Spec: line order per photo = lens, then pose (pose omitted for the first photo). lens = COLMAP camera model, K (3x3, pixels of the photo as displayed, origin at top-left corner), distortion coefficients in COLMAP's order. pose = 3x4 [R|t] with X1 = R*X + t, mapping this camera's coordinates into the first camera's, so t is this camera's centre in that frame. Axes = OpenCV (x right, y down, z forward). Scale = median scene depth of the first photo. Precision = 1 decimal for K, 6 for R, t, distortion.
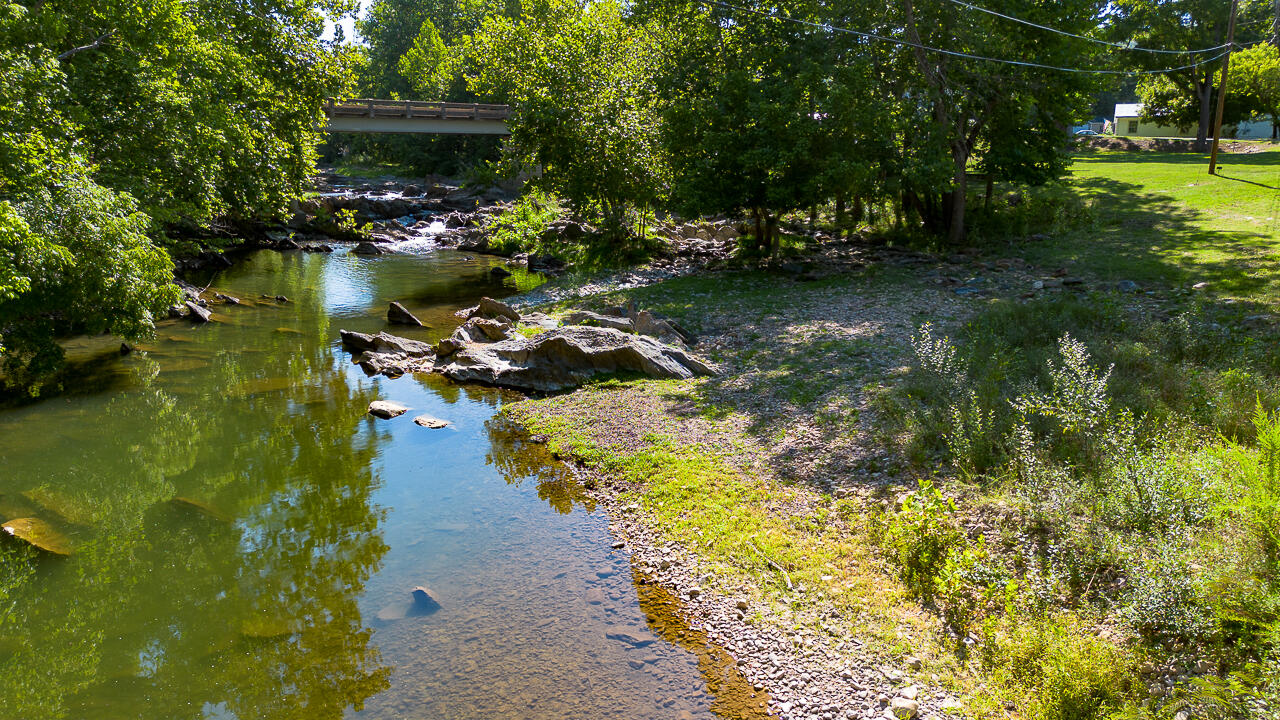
lens RADIAL K [[939.3, 0, 631.4], [0, 939.3, 360.9], [0, 0, 1]] dist [0.110768, -0.124284]
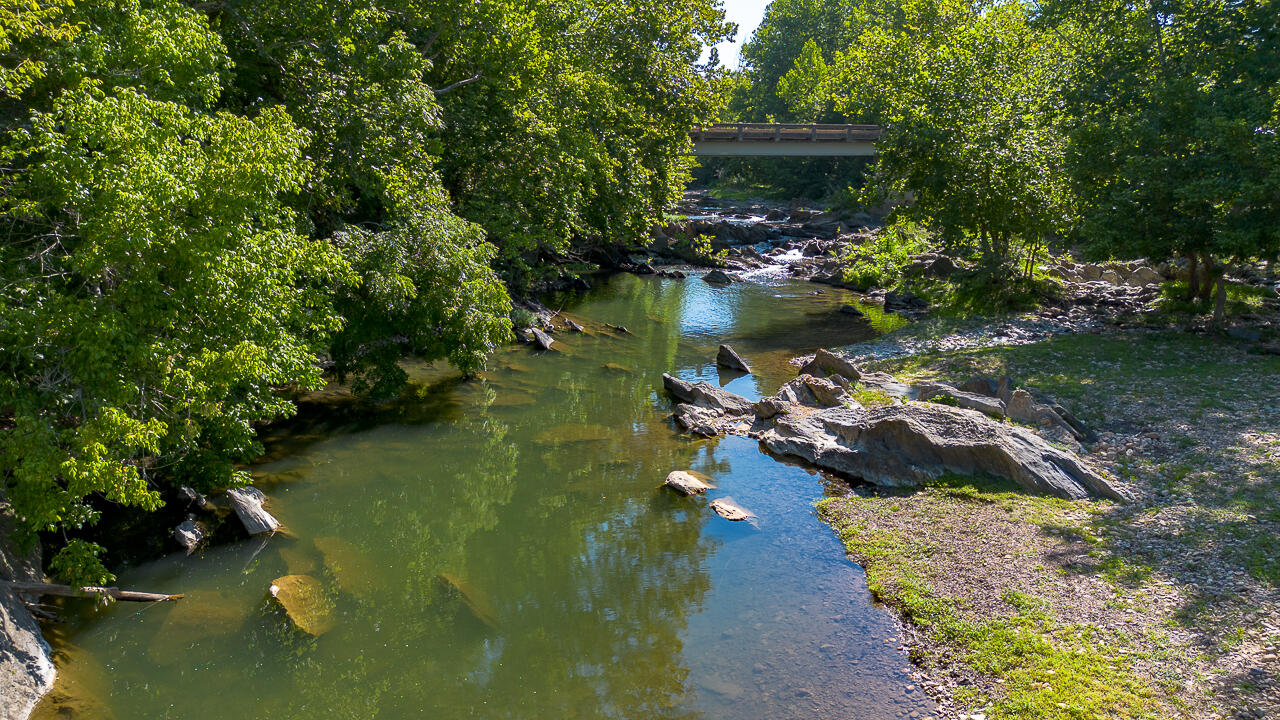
lens RADIAL K [[939.3, 0, 631.4], [0, 939.3, 360.9], [0, 0, 1]] dist [0.110768, -0.124284]
pose [[0.926738, 0.079031, -0.367303, 0.001527], [-0.086129, 0.996280, -0.002947, -0.030032], [0.365703, 0.034366, 0.930097, 0.099120]]
